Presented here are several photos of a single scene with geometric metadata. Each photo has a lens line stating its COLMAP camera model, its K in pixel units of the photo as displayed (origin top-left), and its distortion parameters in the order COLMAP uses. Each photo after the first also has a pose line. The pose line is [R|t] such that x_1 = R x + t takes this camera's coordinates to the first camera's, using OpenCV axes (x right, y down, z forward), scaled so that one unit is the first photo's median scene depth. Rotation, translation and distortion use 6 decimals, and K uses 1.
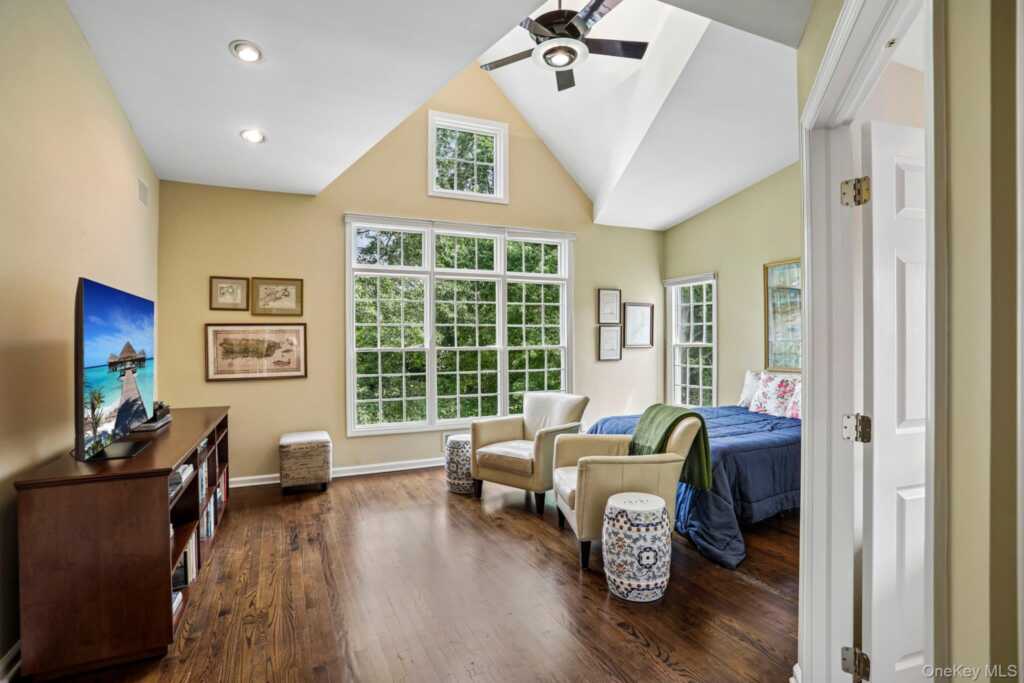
lens RADIAL K [[508.2, 0, 511.4], [0, 508.2, 342.2], [0, 0, 1]] dist [-0.037704, 0.001222]
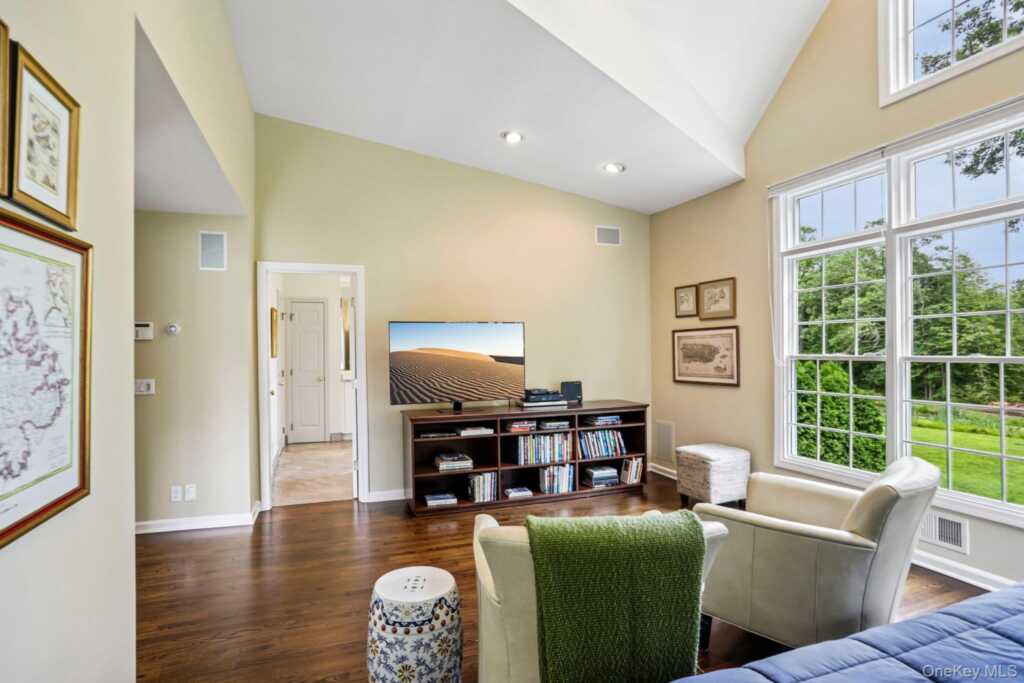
lens RADIAL K [[508.2, 0, 510.3], [0, 508.2, 345.3], [0, 0, 1]] dist [-0.037704, 0.001222]
pose [[-0.061014, -0.000552, -0.998137, 0.522172], [0.000778, 1.000000, -0.000601, -0.003131], [0.998137, -0.000813, -0.061013, 0.673596]]
